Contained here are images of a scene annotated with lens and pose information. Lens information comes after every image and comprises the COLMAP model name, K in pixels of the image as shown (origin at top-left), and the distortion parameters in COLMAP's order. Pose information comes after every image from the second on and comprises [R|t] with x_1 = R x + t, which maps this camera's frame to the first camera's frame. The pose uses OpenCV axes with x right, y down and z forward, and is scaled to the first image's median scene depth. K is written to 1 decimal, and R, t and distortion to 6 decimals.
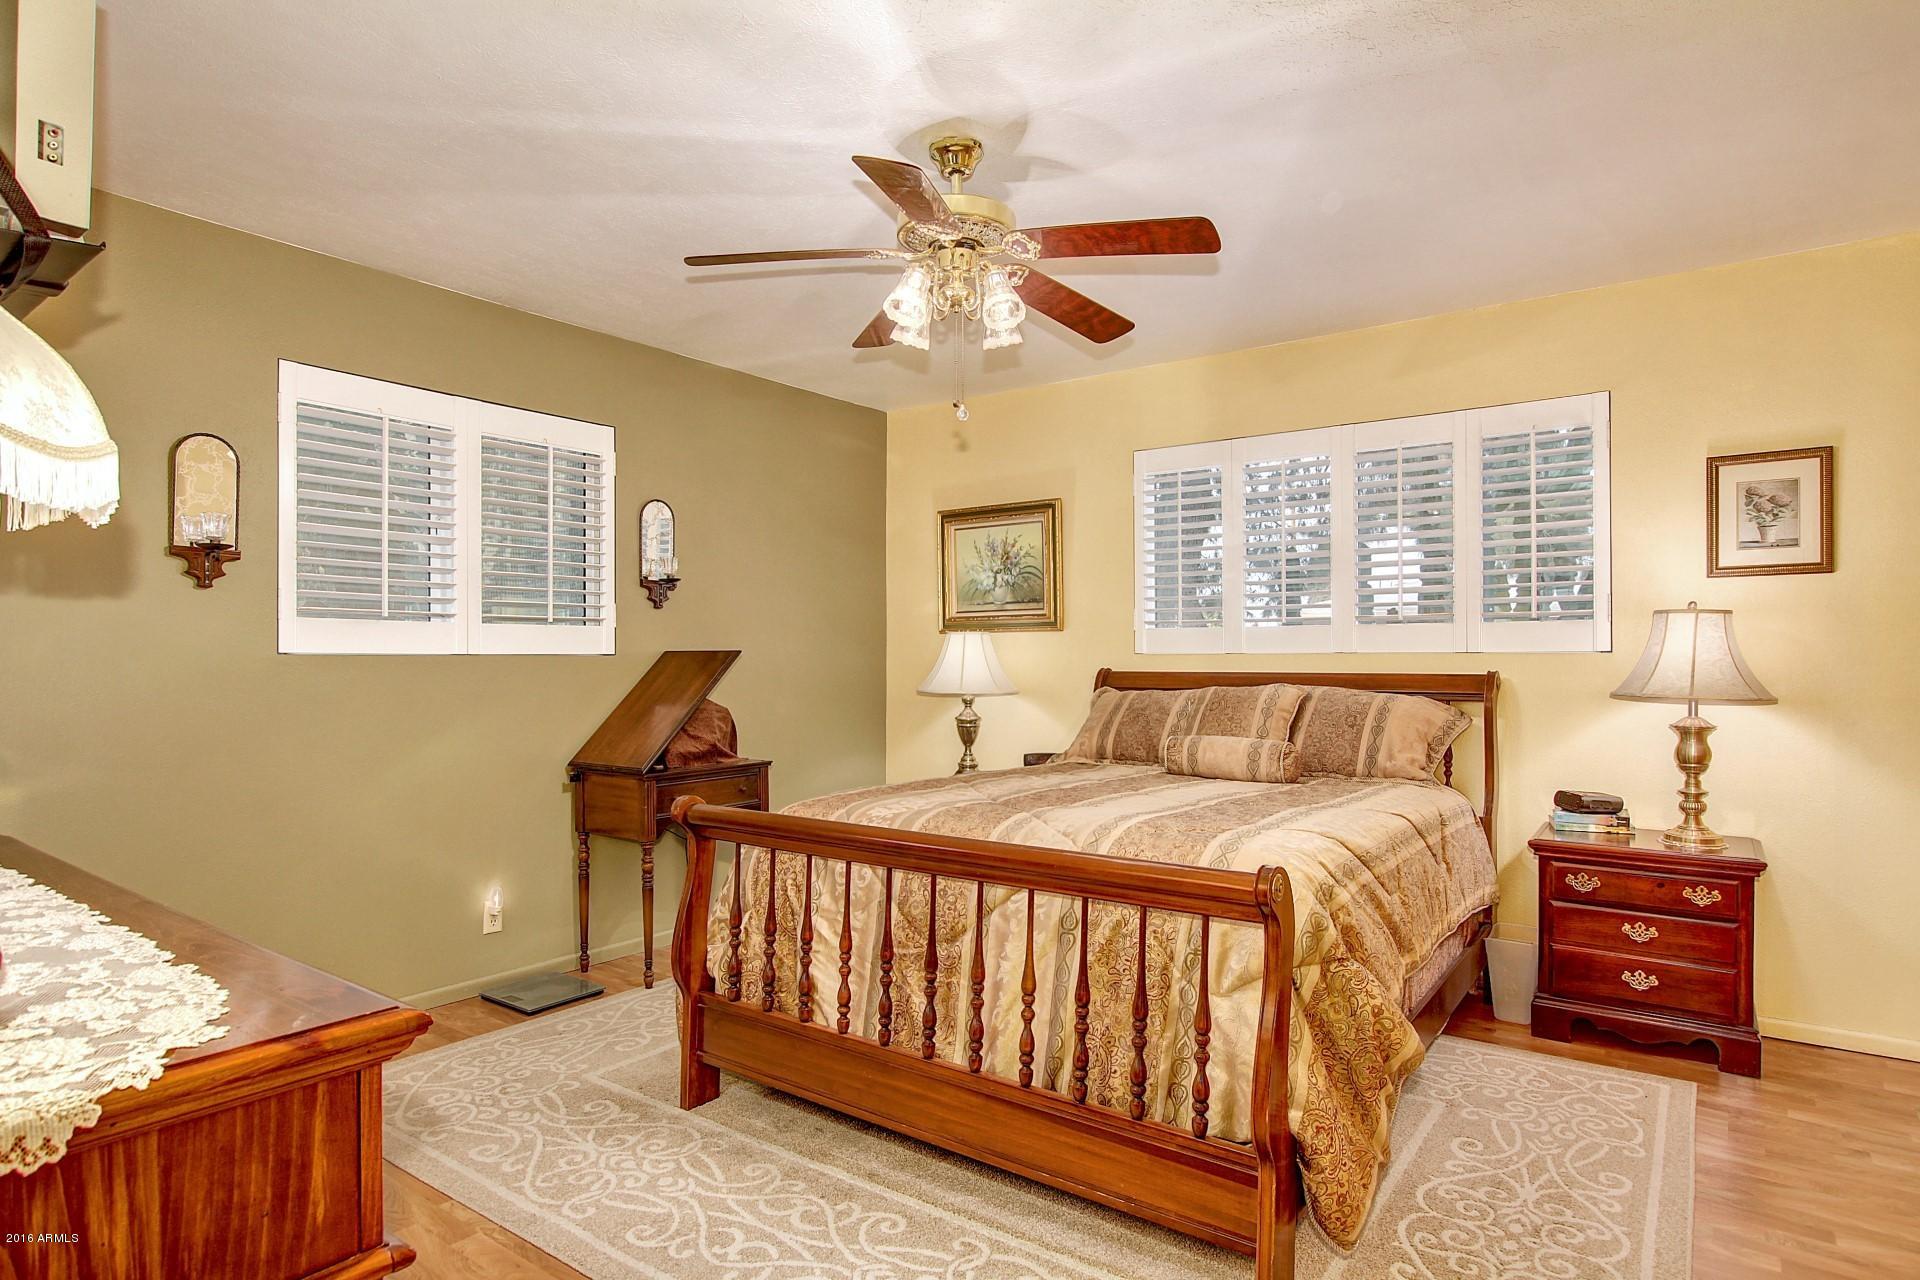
lens RADIAL K [[1036.1, 0, 969.0], [0, 1036.1, 647.2], [0, 0, 1]] dist [-0.001339, -0.000244]
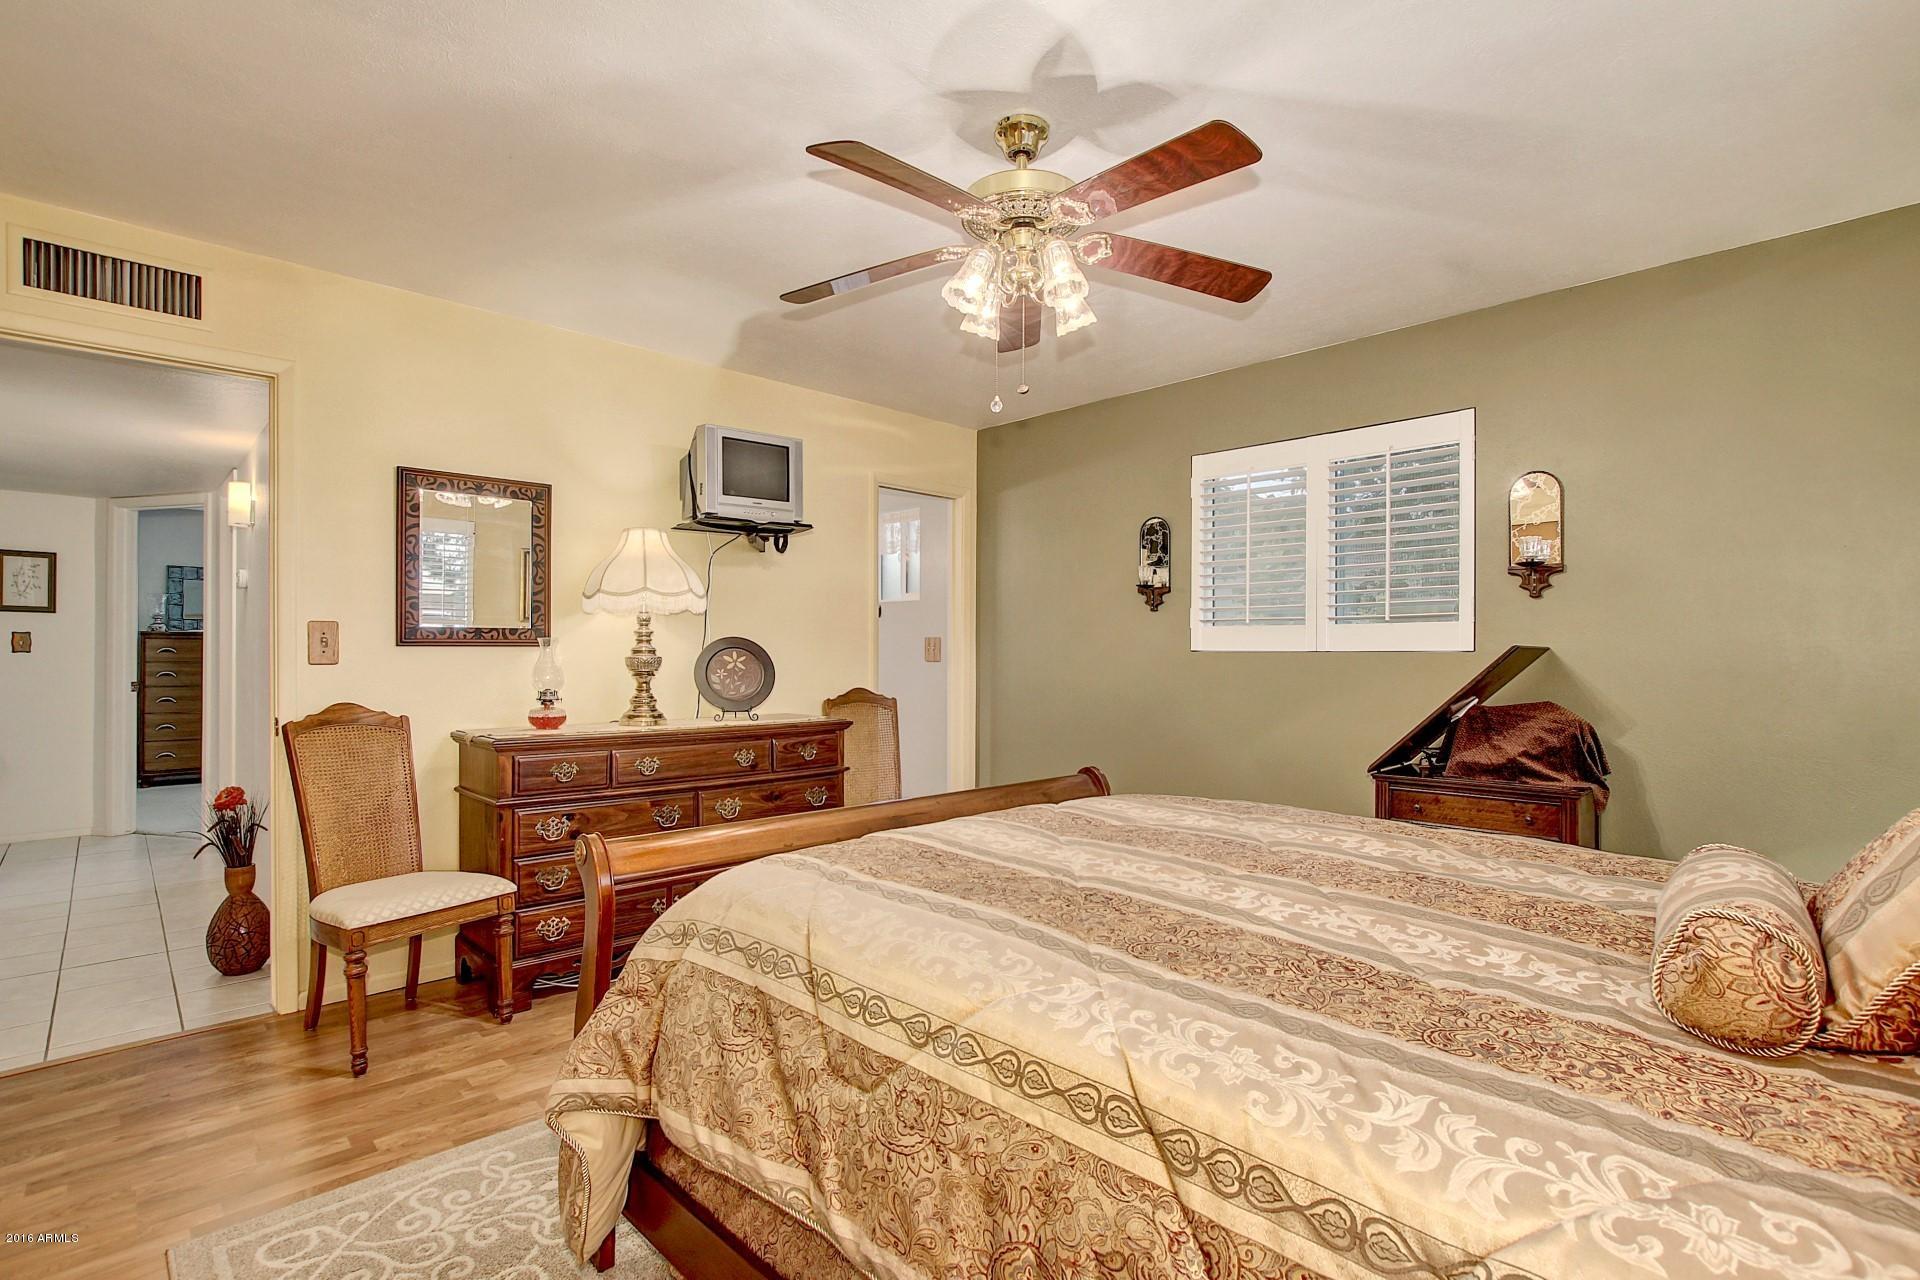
lens RADIAL K [[877.6, 0, 969.3], [0, 877.6, 652.1], [0, 0, 1]] dist [-0.001794, 0.000371]
pose [[-0.134618, -0.002914, -0.990893, 0.574563], [0.005229, 0.999980, -0.003651, 0.010056], [0.990884, -0.005673, -0.134600, 0.748661]]
